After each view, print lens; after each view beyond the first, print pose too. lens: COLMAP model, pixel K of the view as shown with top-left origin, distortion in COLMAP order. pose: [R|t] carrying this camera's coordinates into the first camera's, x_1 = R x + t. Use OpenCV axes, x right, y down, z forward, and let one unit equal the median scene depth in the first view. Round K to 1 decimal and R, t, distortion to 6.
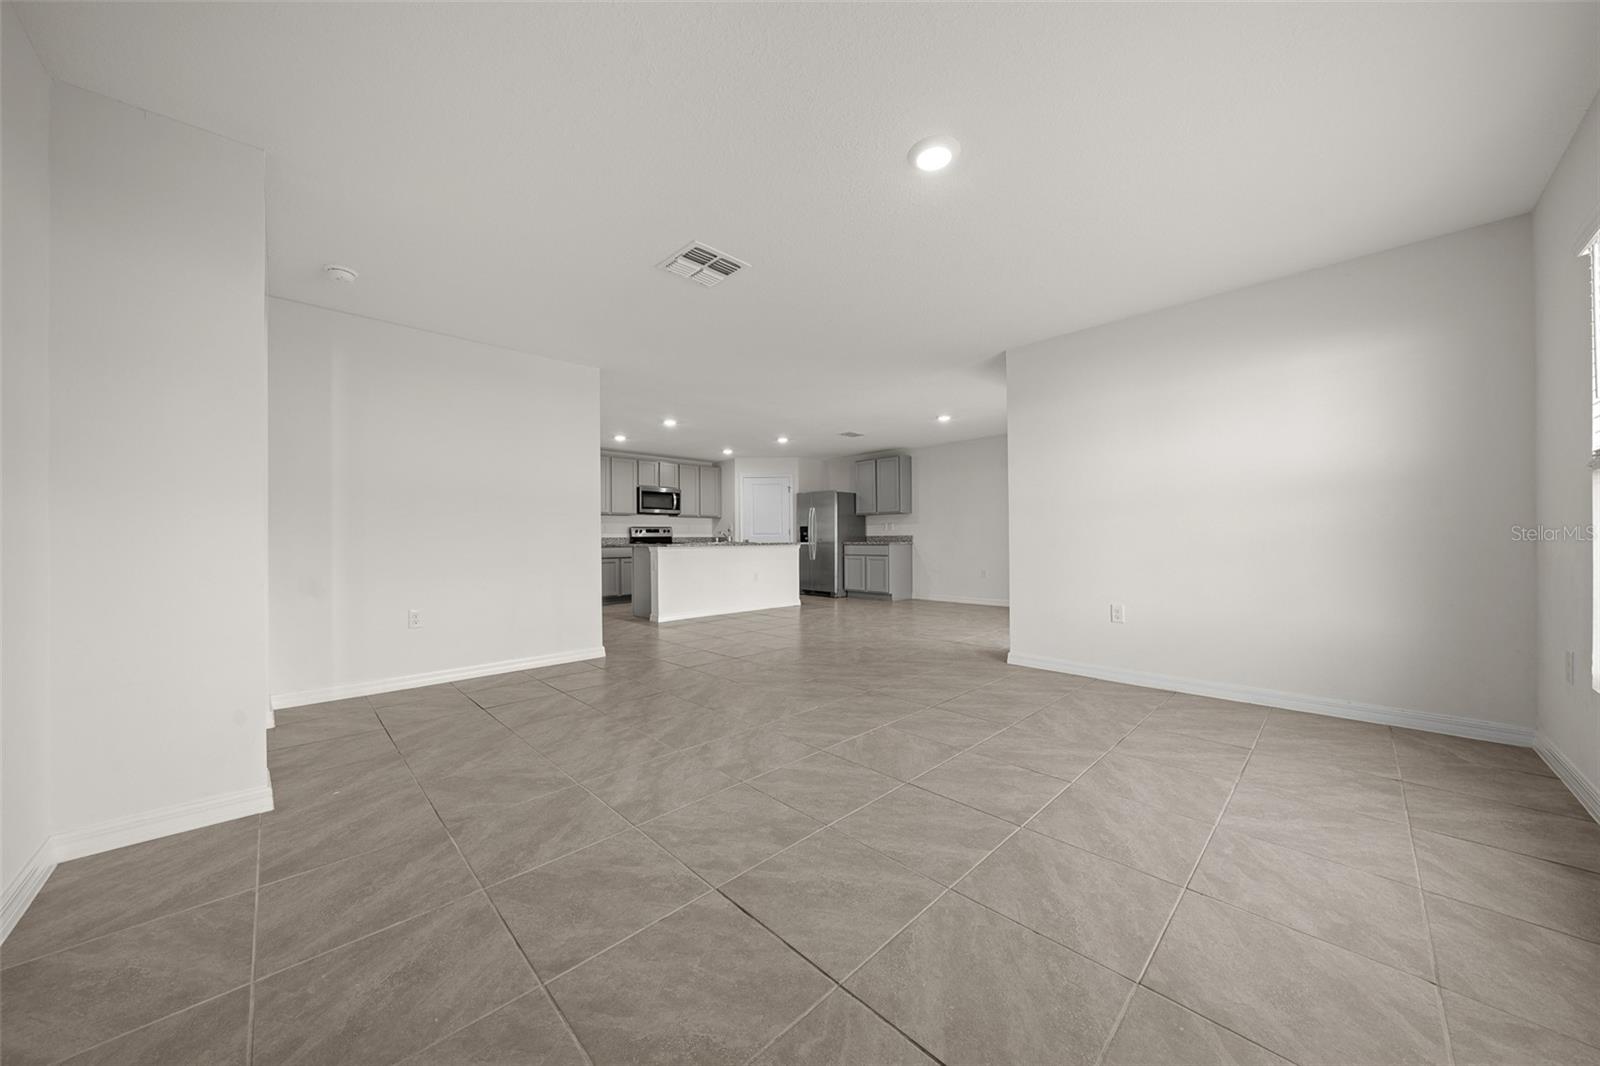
lens RADIAL K [[541.8, 0, 800.0], [0, 541.8, 533.0], [0, 0, 1]] dist [-0.008085, 0.000045]
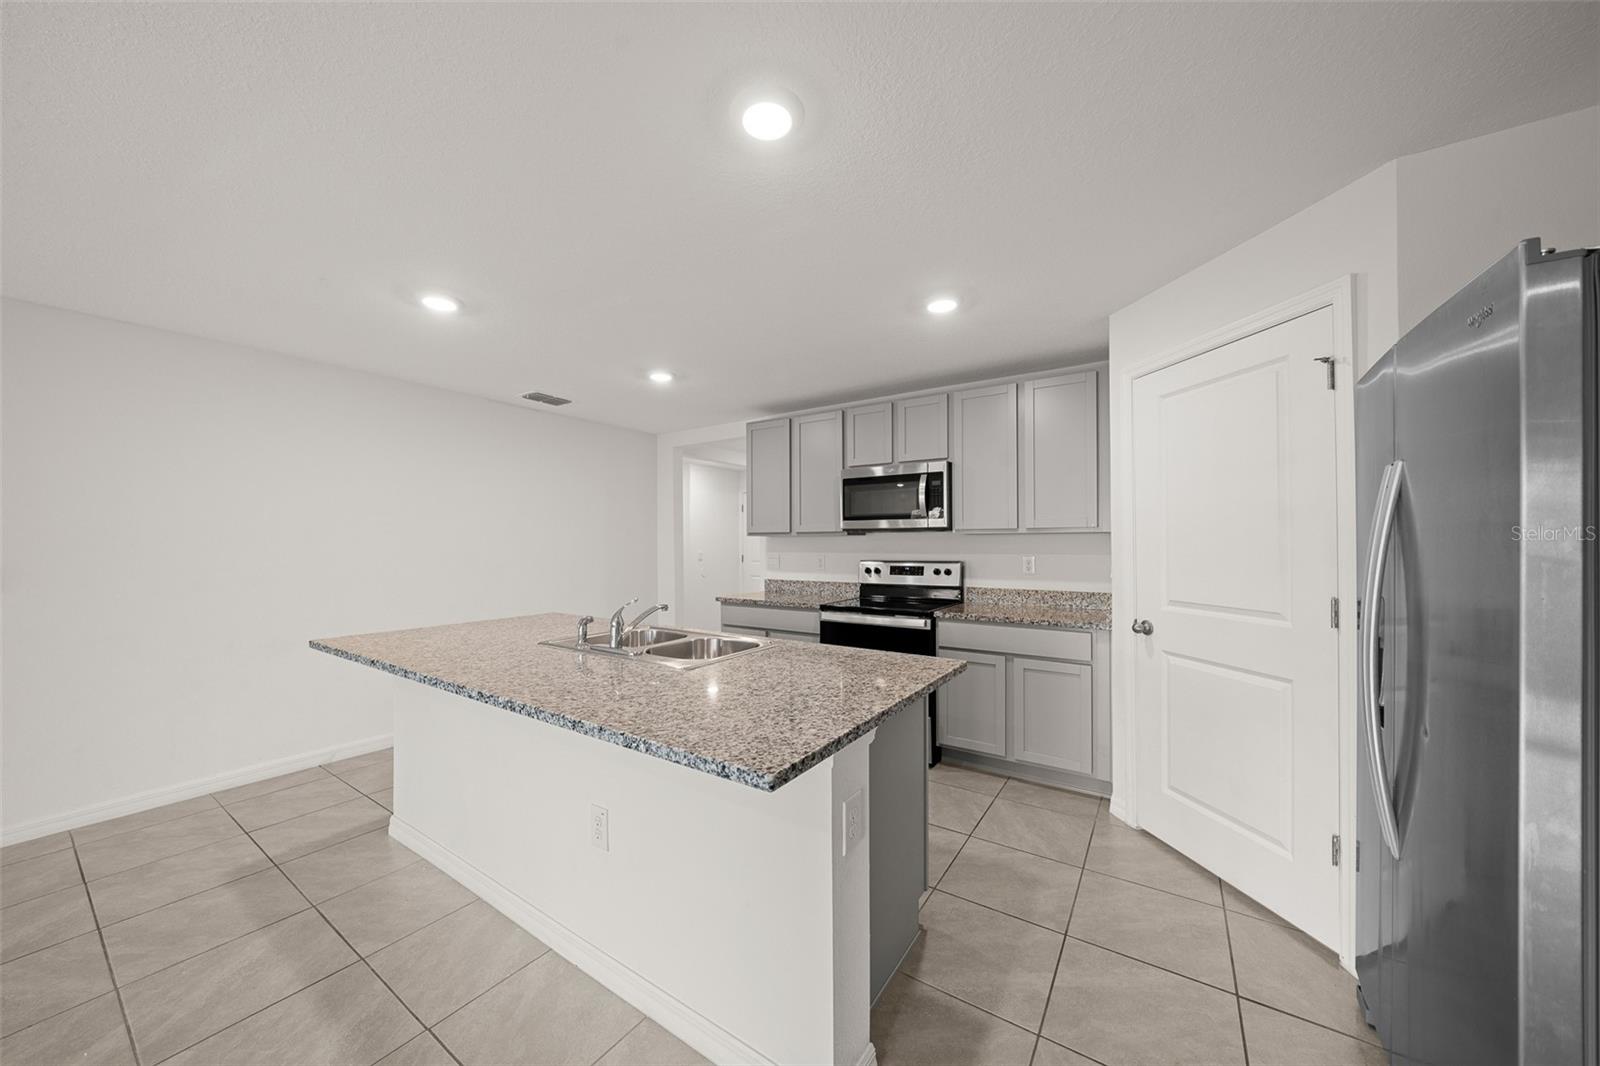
lens RADIAL K [[554.9, 0, 791.5], [0, 554.9, 535.9], [0, 0, 1]] dist [-0.001801, -0.000082]
pose [[0.198750, -0.006524, -0.980029, 0.133617], [0.011951, 0.999920, -0.004233, -0.031303], [0.979977, -0.010871, 0.198812, 0.874277]]
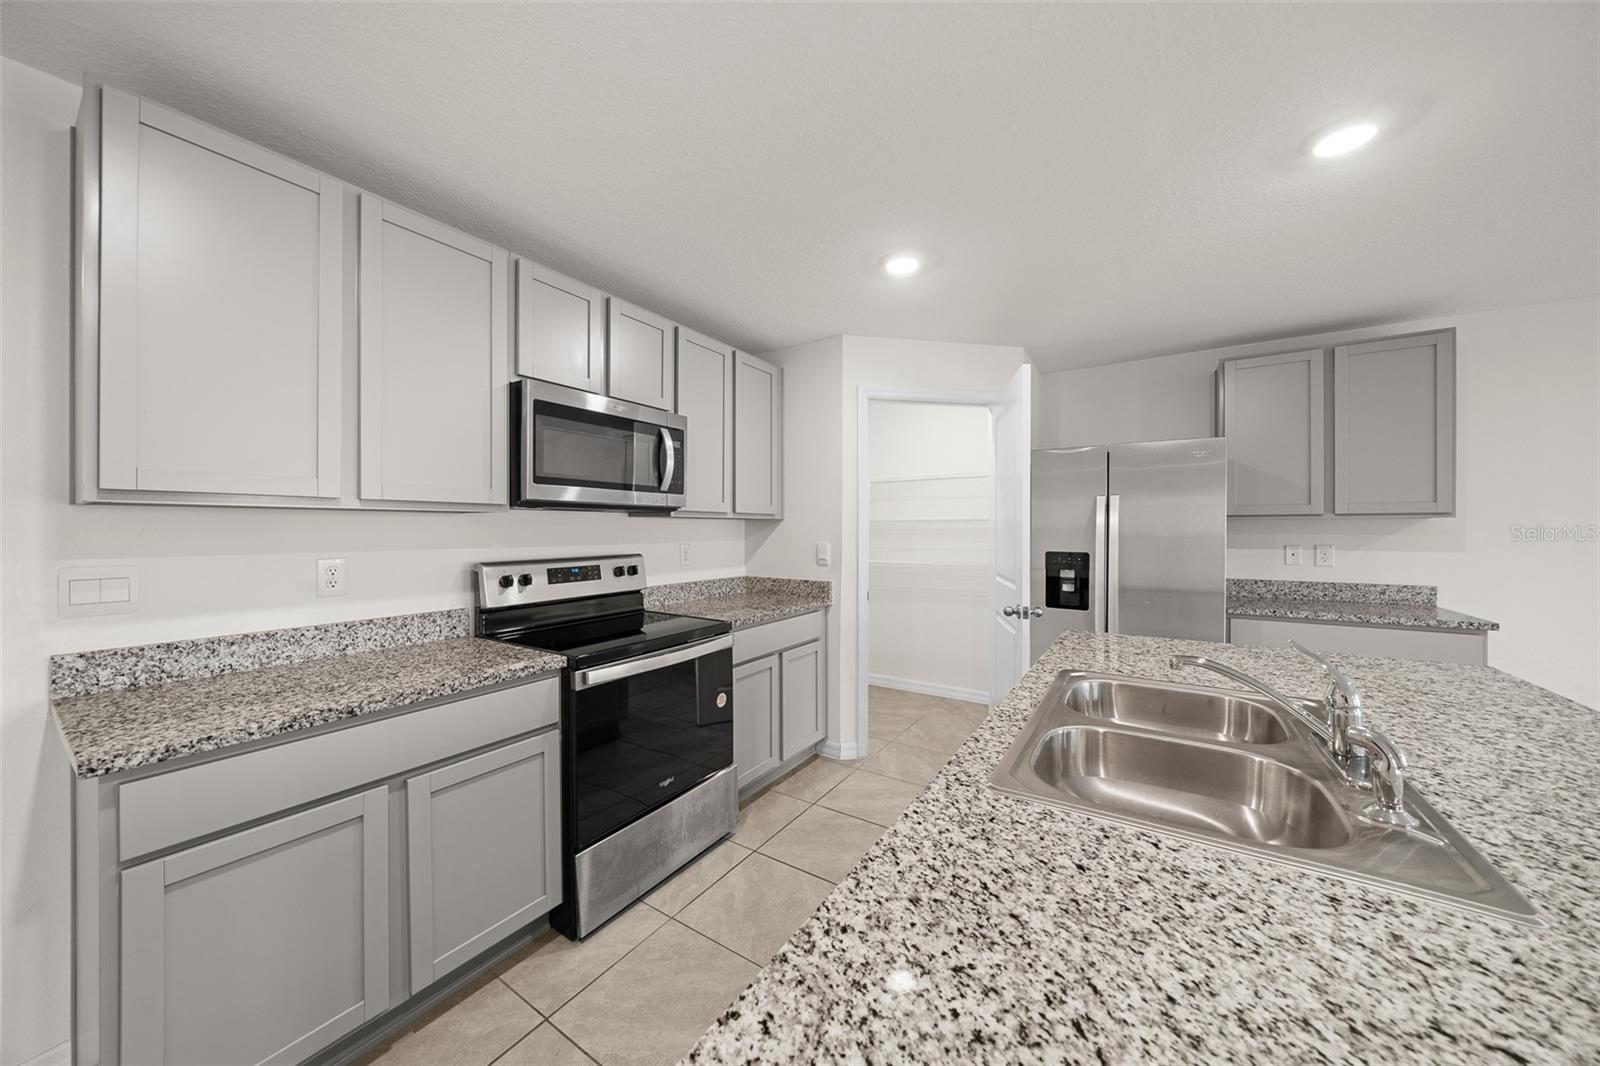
lens RADIAL K [[541.8, 0, 800.0], [0, 541.8, 533.0], [0, 0, 1]] dist [-0.008085, 0.000045]
pose [[0.975733, 0.005309, 0.218899, -0.237219], [-0.009362, 0.999803, 0.017481, -0.029952], [-0.218763, -0.019106, 0.975591, 0.770769]]
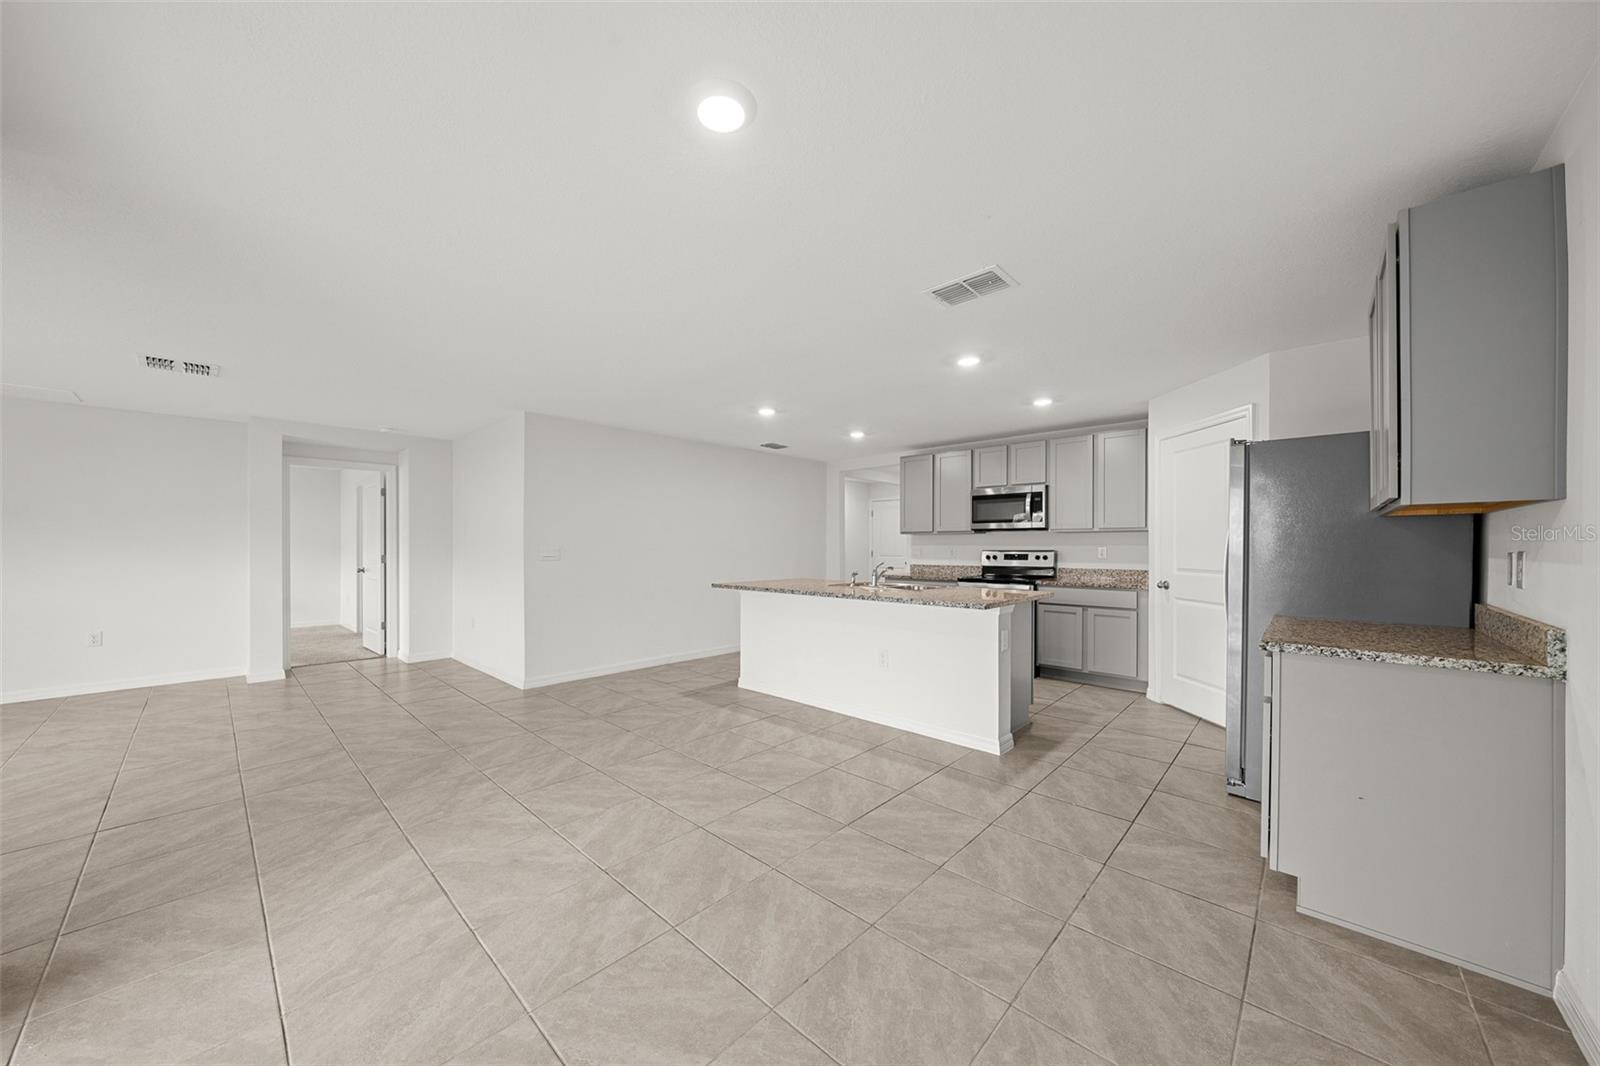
lens RADIAL K [[556.6, 0, 787.4], [0, 556.6, 545.7], [0, 0, 1]] dist [-0.007676, 0.000049]
pose [[0.039111, 0.006865, -0.999211, 0.369048], [0.010499, 0.999918, 0.007281, -0.025394], [0.999180, -0.010776, 0.039036, 0.754009]]
